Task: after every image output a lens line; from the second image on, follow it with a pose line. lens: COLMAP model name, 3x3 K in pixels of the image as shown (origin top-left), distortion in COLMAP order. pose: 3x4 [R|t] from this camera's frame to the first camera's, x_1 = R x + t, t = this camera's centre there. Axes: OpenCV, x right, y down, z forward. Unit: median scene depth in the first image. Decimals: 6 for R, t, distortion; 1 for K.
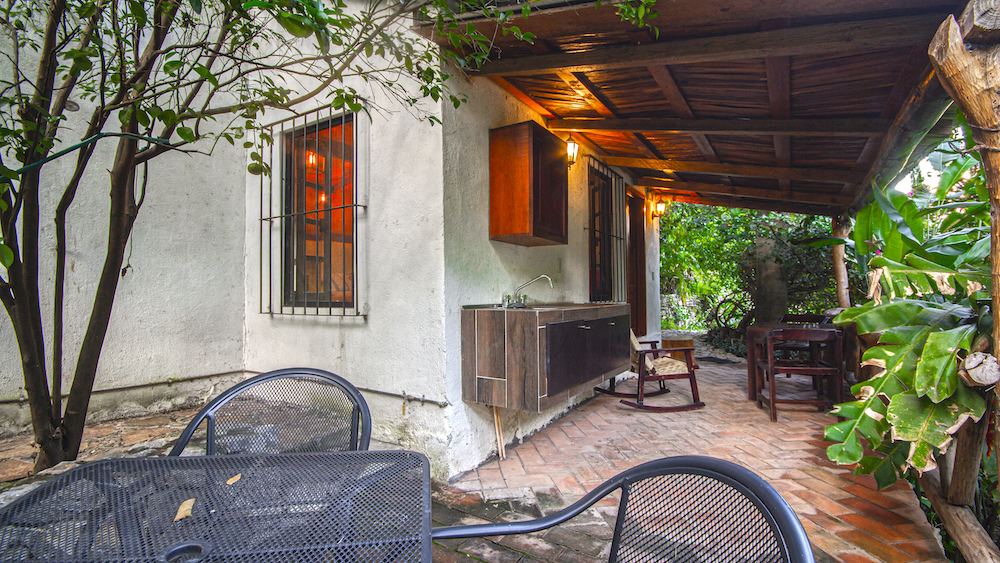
lens RADIAL K [[464.8, 0, 504.0], [0, 464.8, 280.0], [0, 0, 1]] dist [-0.003106, -0.000160]
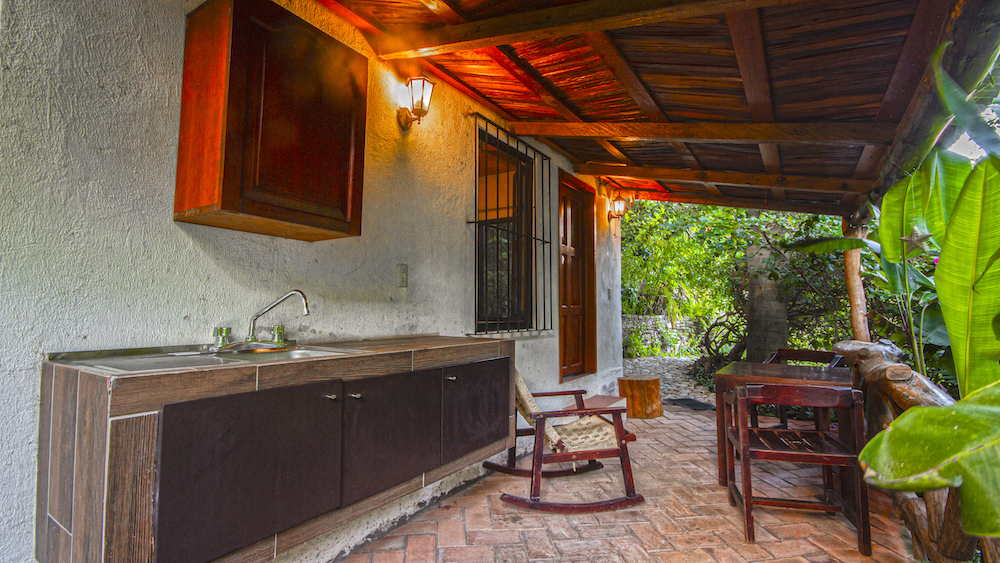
lens RADIAL K [[464.8, 0, 504.0], [0, 464.8, 280.0], [0, 0, 1]] dist [-0.003106, -0.000160]
pose [[0.999856, 0.008272, -0.014829, 0.192727], [-0.008812, 0.999285, -0.036773, -0.002809], [0.014514, 0.036899, 0.999214, 0.275834]]
